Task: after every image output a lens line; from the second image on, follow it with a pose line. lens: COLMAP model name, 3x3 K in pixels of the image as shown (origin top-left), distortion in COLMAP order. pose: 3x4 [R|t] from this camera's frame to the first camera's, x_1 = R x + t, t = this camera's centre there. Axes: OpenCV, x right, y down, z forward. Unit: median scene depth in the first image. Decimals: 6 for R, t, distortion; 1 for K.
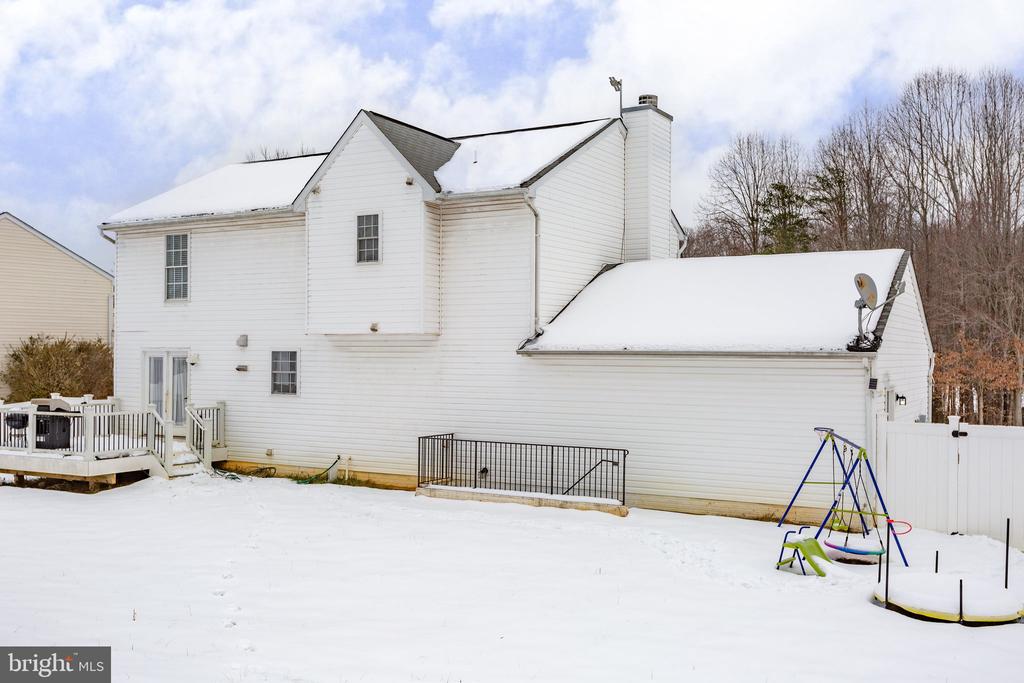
lens RADIAL K [[1073.9, 0, 512.0], [0, 1073.9, 341.5], [0, 0, 1]] dist [0.005665, 0.001532]
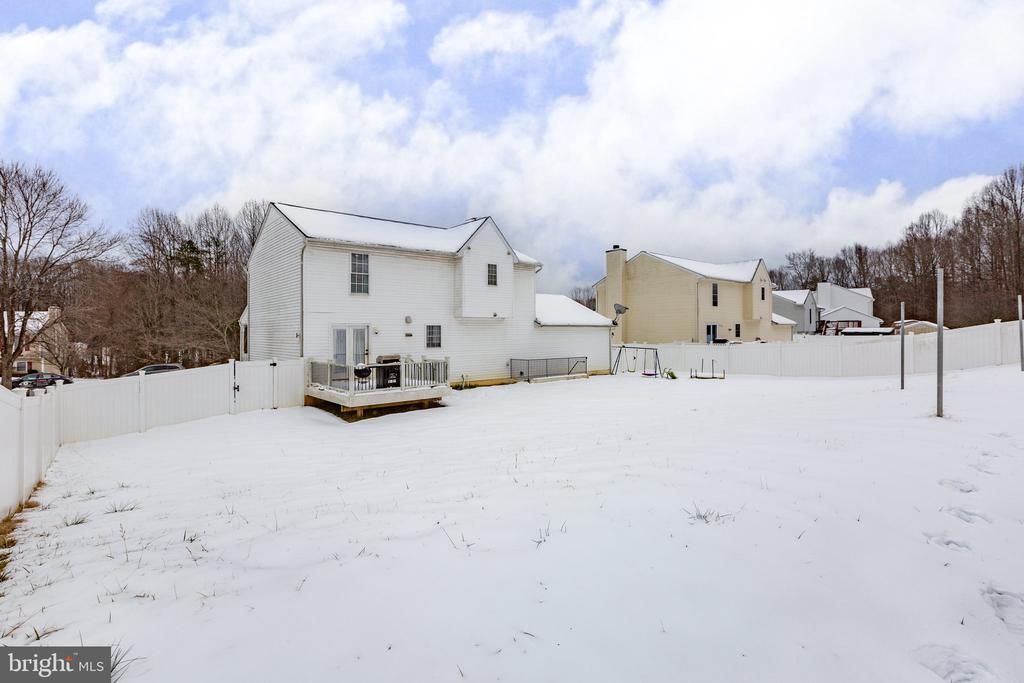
lens RADIAL K [[460.8, 0, 512.6], [0, 460.8, 329.6], [0, 0, 1]] dist [-0.015699, -0.000246]
pose [[0.348382, -0.000132, 0.937353, -0.987103], [0.004363, 0.999989, -0.001481, 0.019247], [-0.937342, 0.004605, 0.348379, 0.606939]]
